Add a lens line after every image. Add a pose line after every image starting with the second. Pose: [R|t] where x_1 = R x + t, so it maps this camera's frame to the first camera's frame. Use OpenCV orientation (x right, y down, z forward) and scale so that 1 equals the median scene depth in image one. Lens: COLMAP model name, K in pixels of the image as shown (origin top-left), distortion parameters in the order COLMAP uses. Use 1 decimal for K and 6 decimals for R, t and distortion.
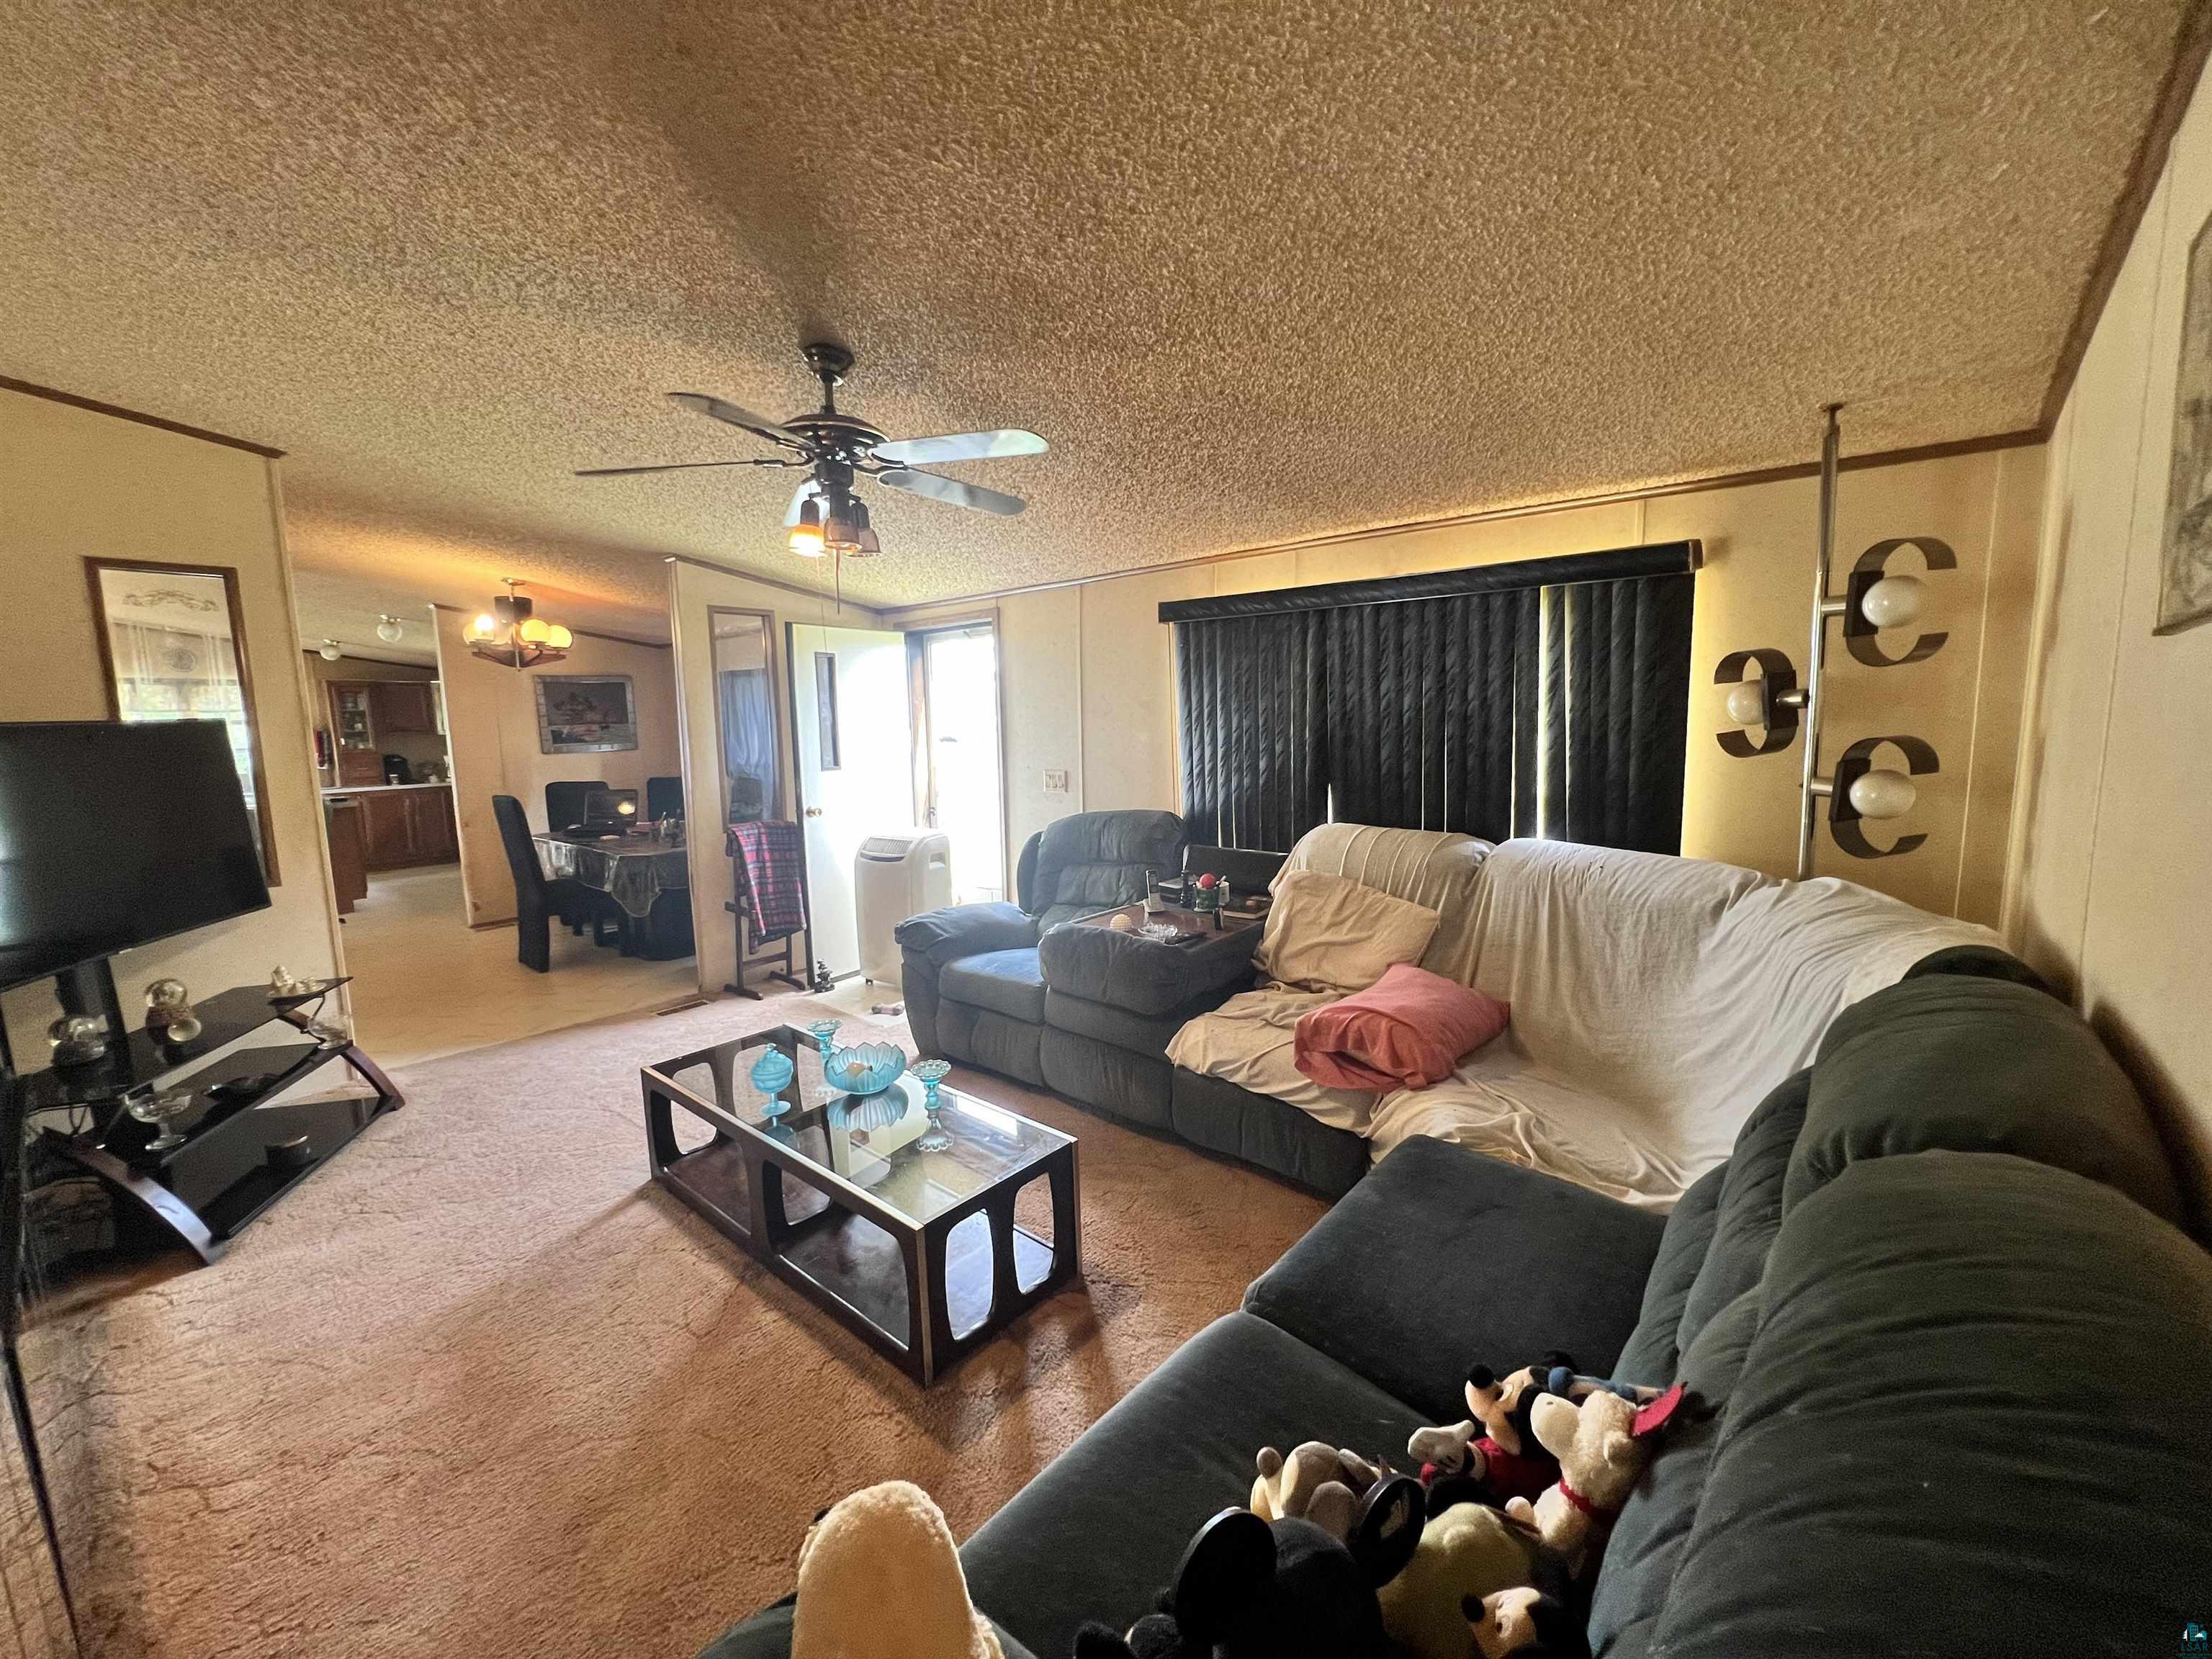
lens RADIAL K [[884.5, 0, 1108.6], [0, 884.5, 832.5], [0, 0, 1]] dist [-0.002066, -0.000062]
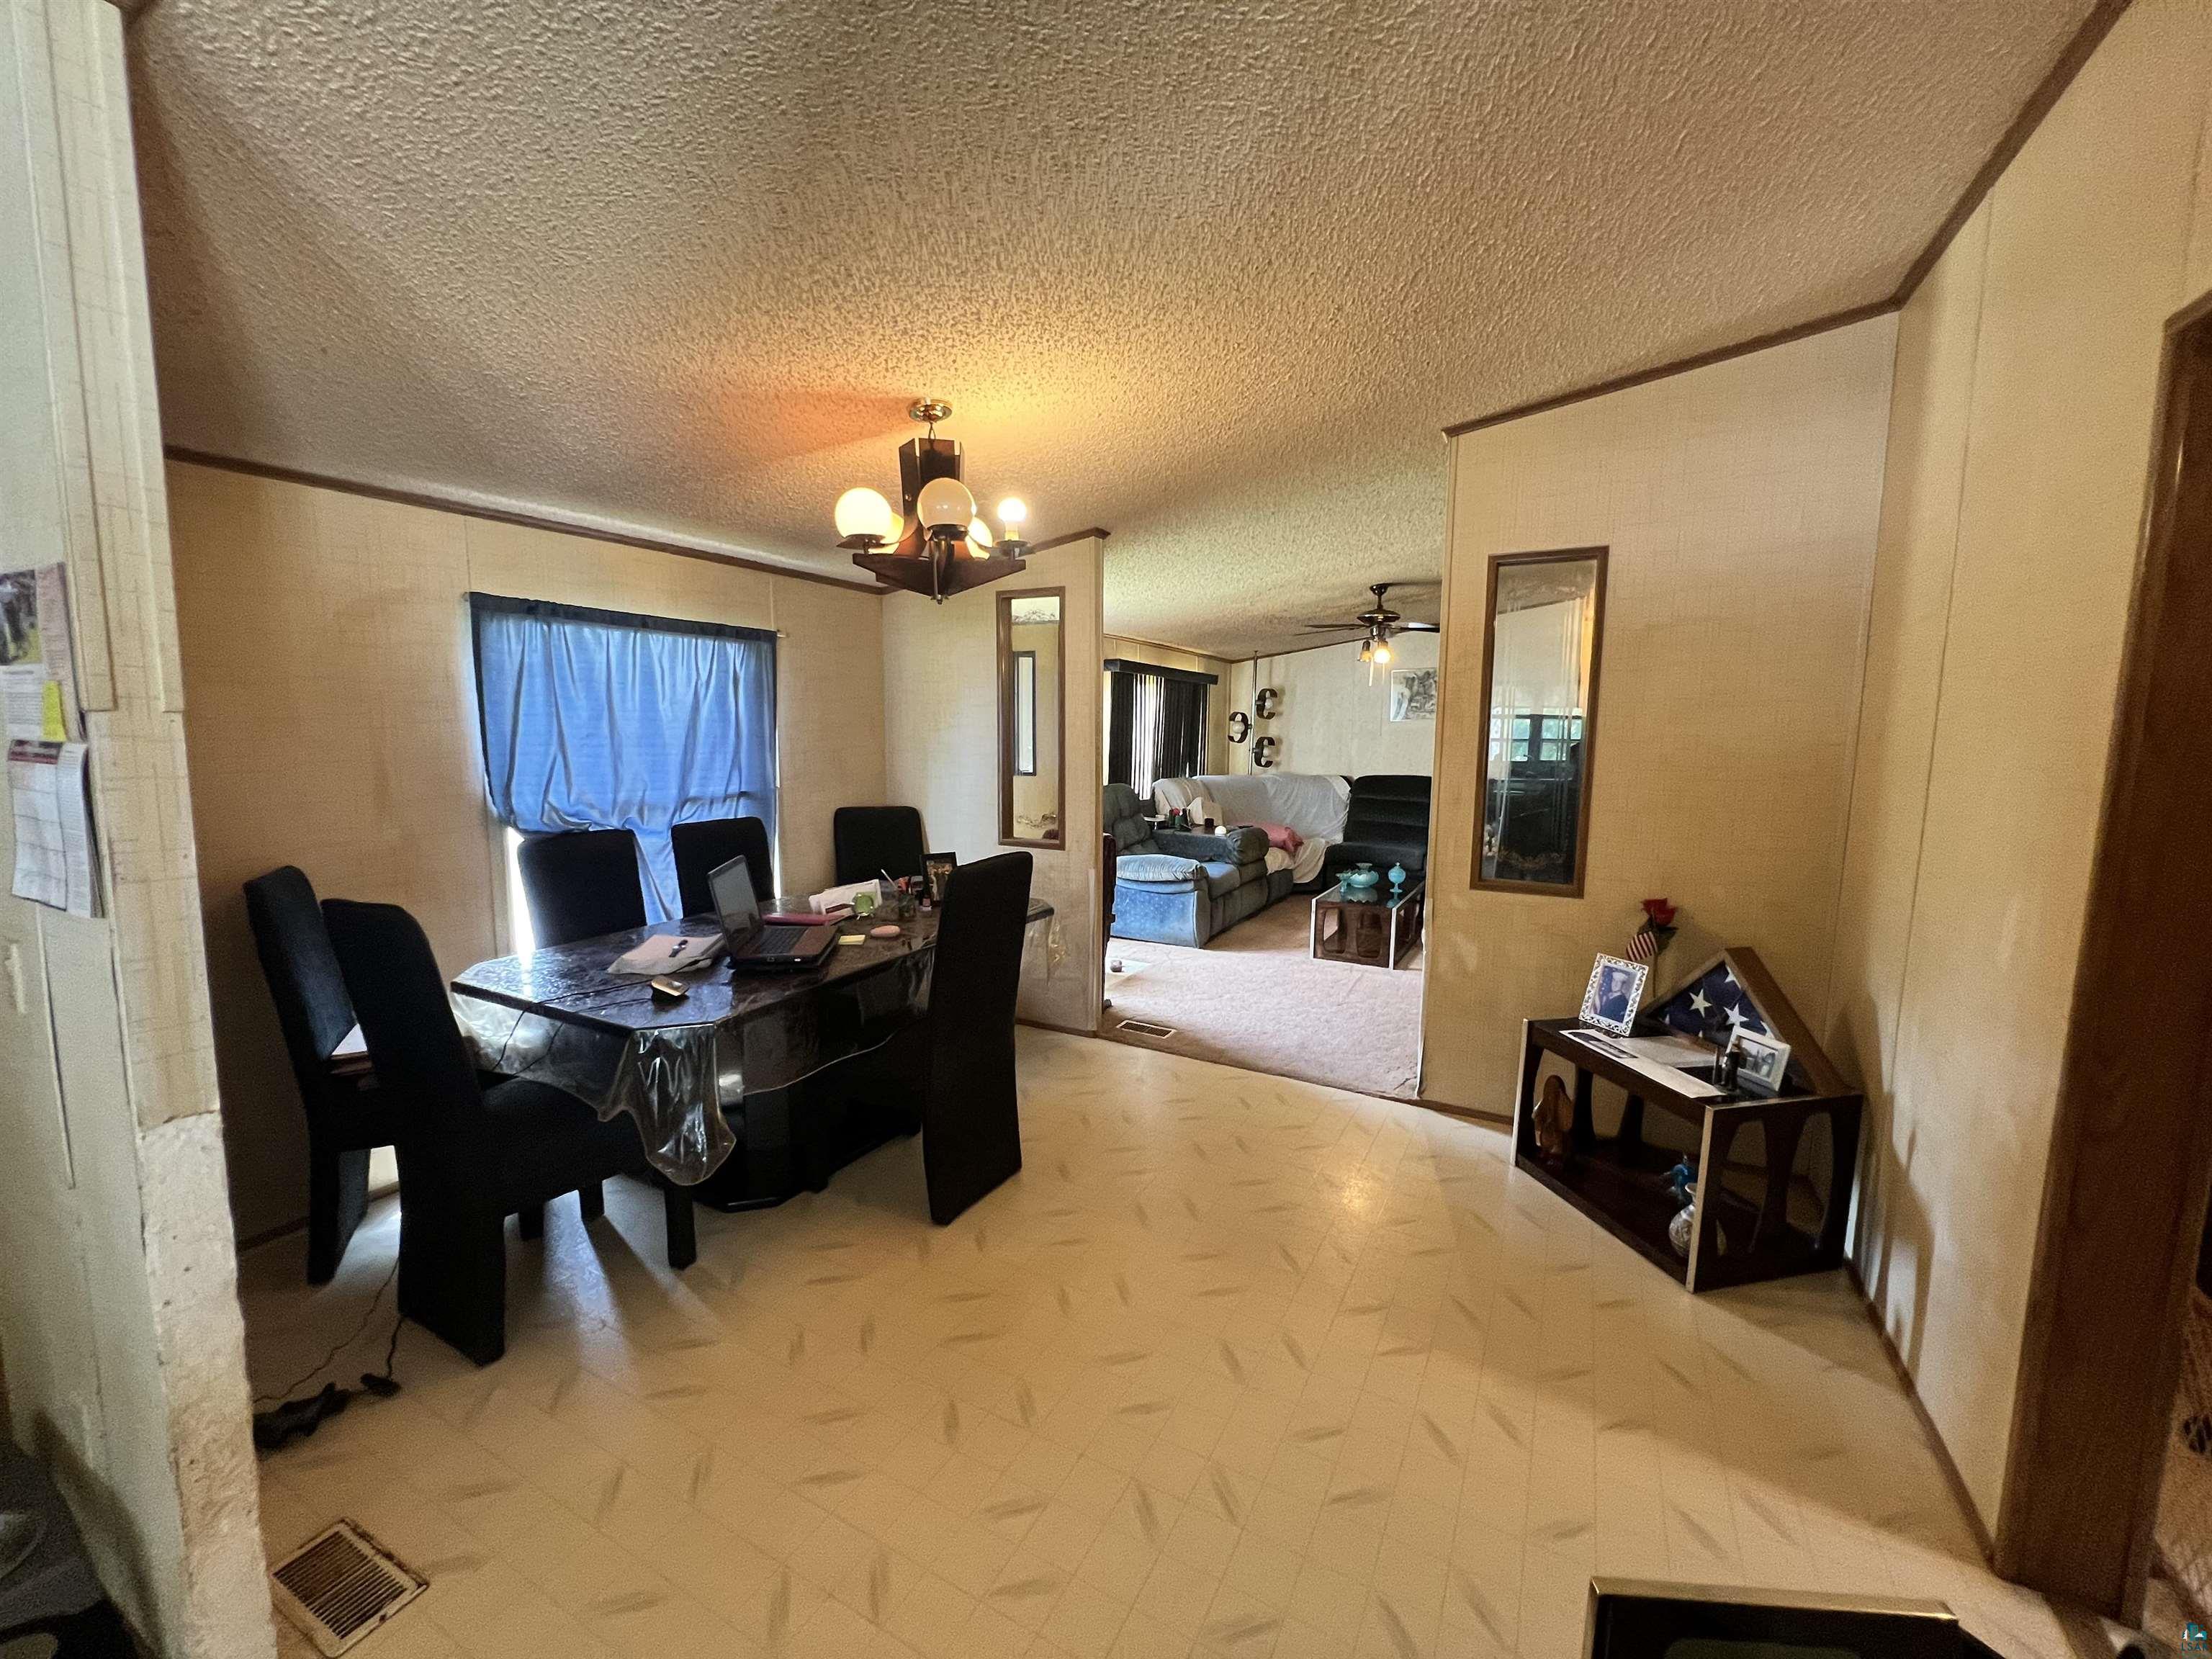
lens RADIAL K [[878.6, 0, 1106.0], [0, 878.6, 829.5], [0, 0, 1]] dist [-0.001046, 0.000033]
pose [[-0.212386, -0.097875, 0.972272, -0.731673], [0.116655, 0.985317, 0.124671, -0.069808], [-0.970198, 0.139899, -0.197849, 0.643174]]
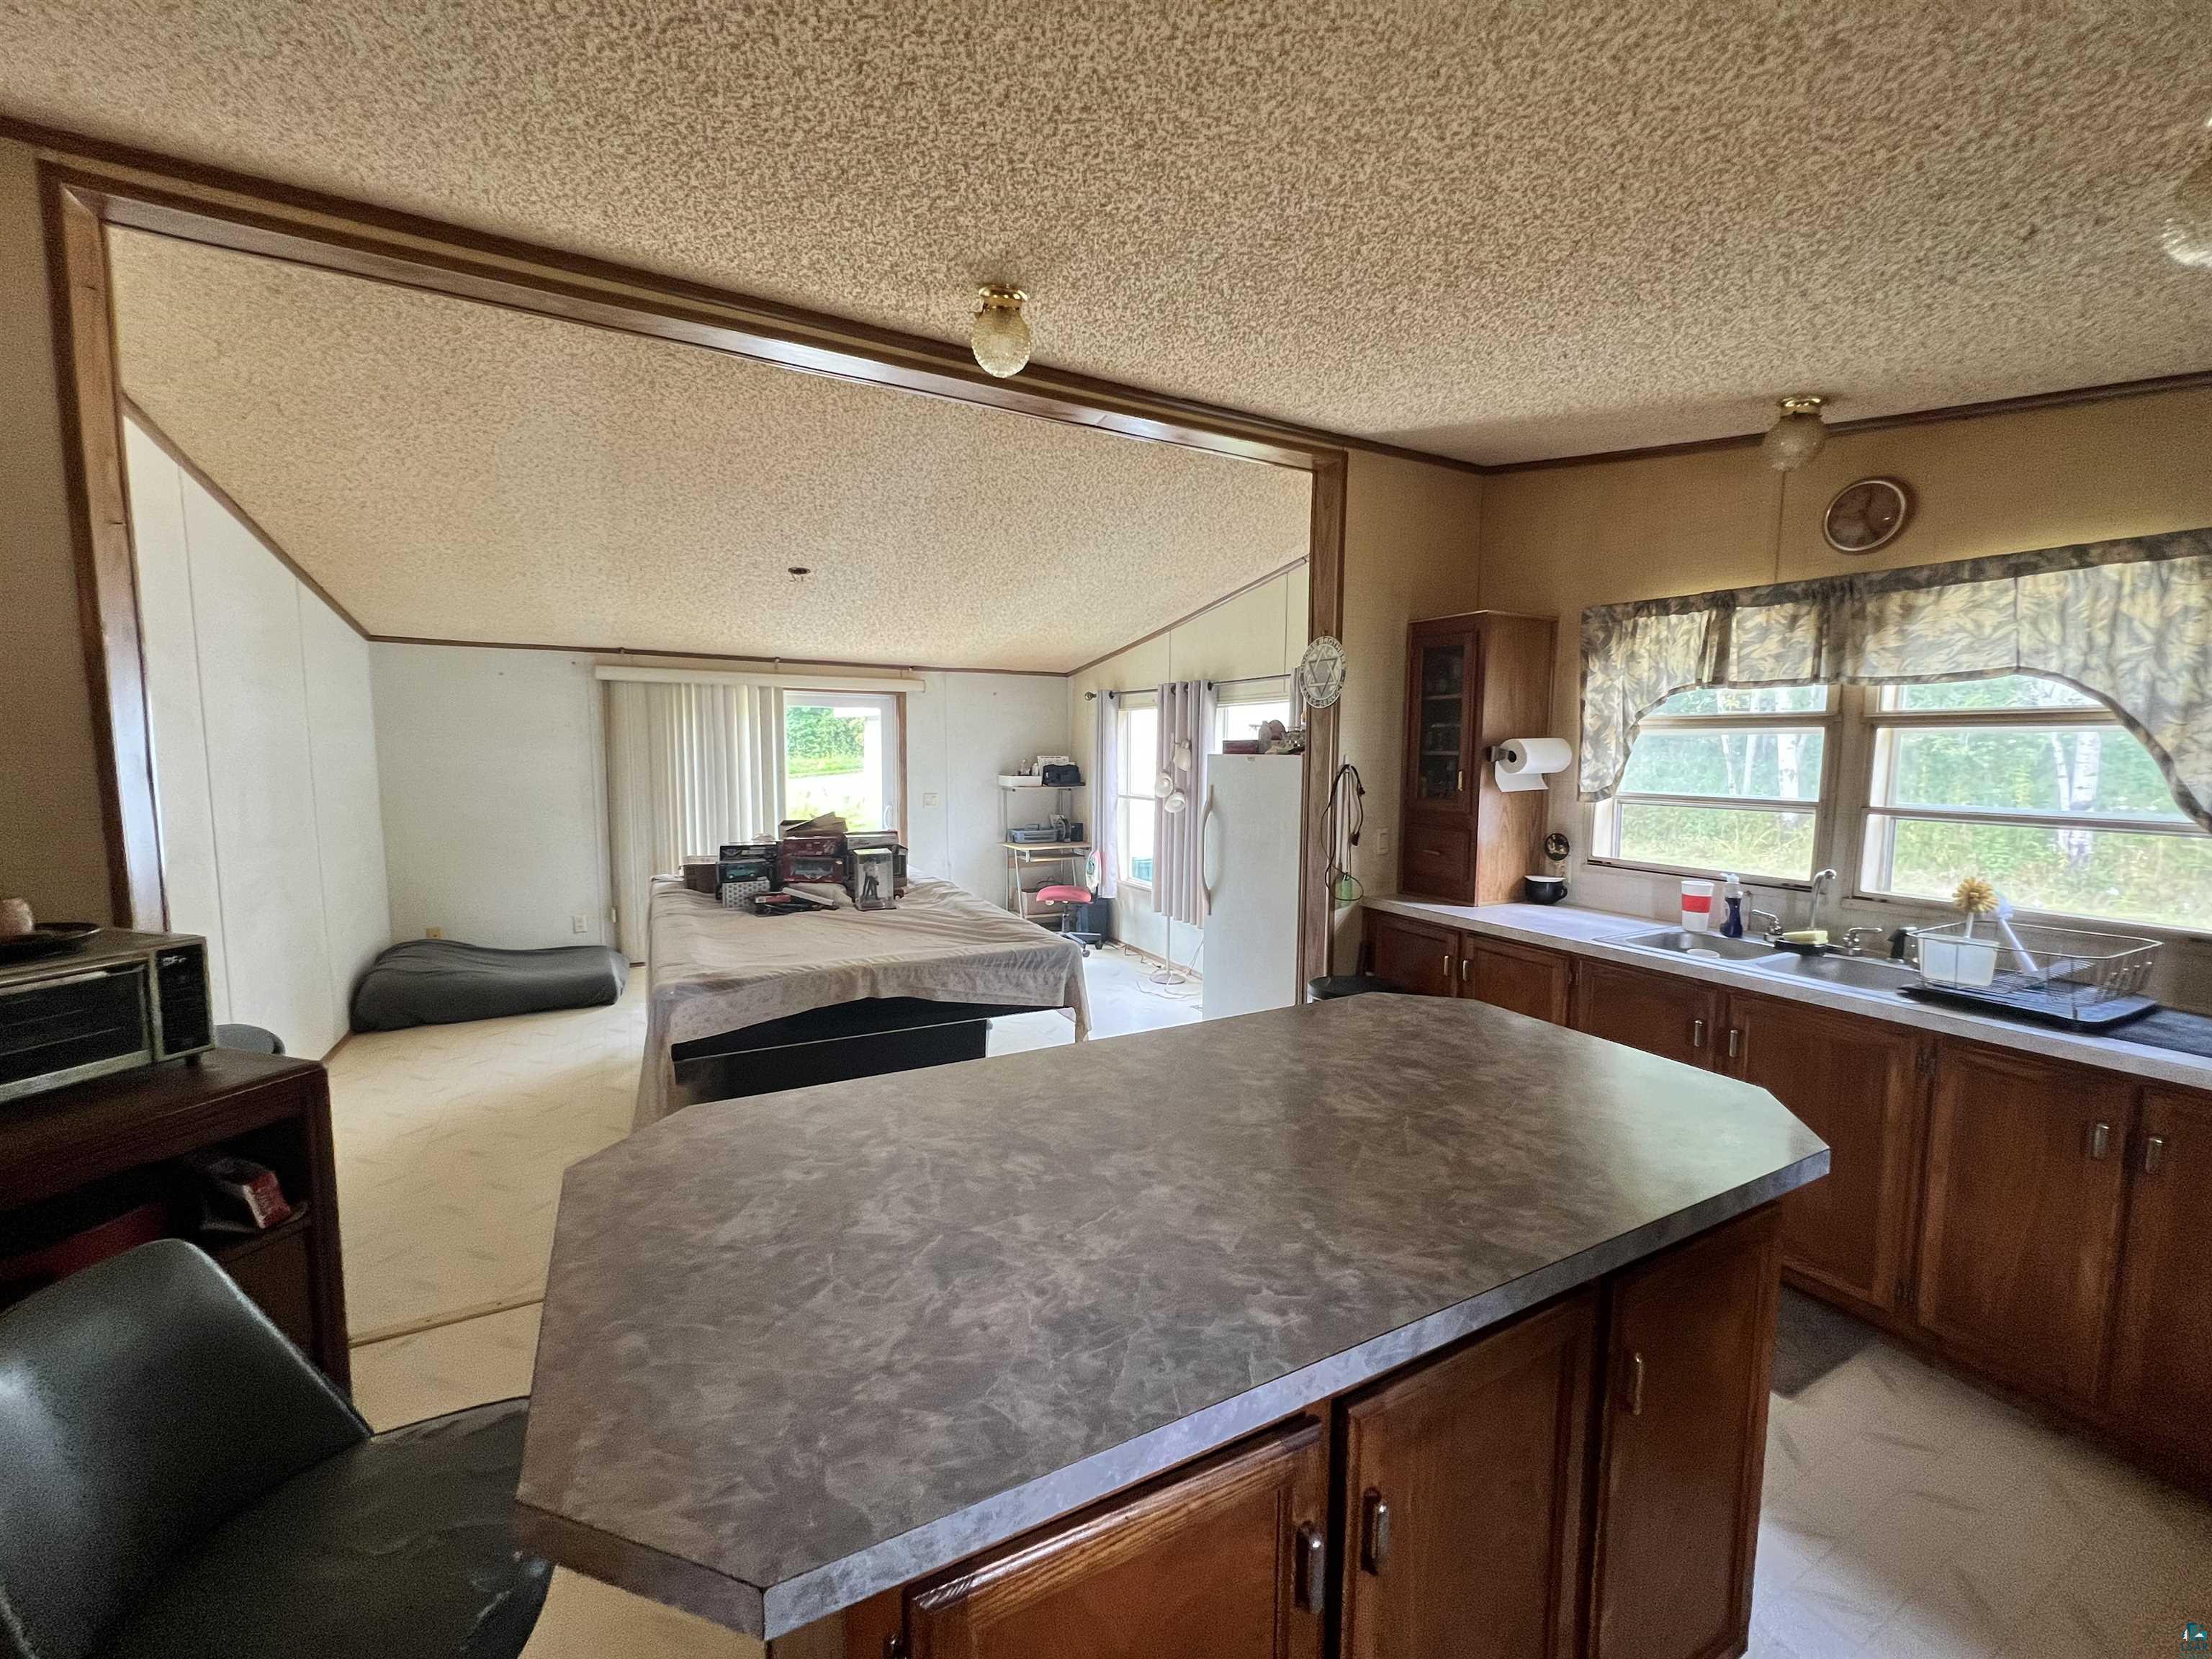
lens RADIAL K [[884.5, 0, 1108.6], [0, 884.5, 832.5], [0, 0, 1]] dist [-0.002066, -0.000062]
pose [[-0.352141, 0.110006, -0.929460, -0.674021], [-0.120927, 0.979398, 0.161732, -0.106975], [0.928102, 0.169349, -0.331583, 0.892217]]
